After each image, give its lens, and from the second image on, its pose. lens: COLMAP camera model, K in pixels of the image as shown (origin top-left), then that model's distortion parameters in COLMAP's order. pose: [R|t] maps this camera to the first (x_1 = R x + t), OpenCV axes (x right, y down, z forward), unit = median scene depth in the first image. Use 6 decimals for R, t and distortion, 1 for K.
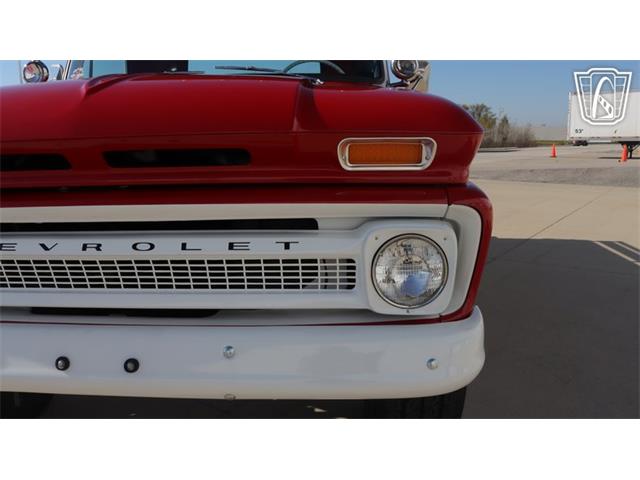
lens RADIAL K [[528.2, 0, 320.0], [0, 528.2, 240.0], [0, 0, 1]] dist [-0.098960, 0.001915]
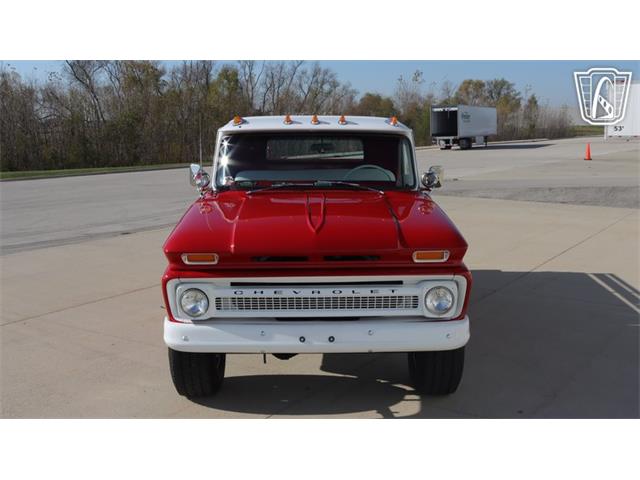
lens RADIAL K [[720.2, 0, 320.0], [0, 720.2, 240.0], [0, 0, 1]] dist [-0.050024, 0.019912]
pose [[0.998786, -0.003126, 0.049169, -0.583360], [0.004527, 0.999586, -0.028412, -0.139559], [-0.049060, 0.028600, 0.998386, -2.486244]]
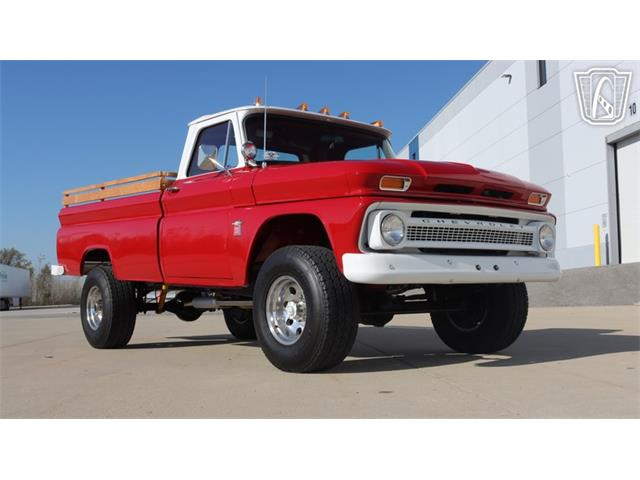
lens RADIAL K [[720.2, 0, 320.0], [0, 720.2, 240.0], [0, 0, 1]] dist [-0.050024, 0.019912]
pose [[0.753366, 0.045446, 0.656029, -3.412071], [0.133334, 0.966331, -0.220059, 0.783502], [-0.643942, 0.253256, 0.721942, -1.092649]]
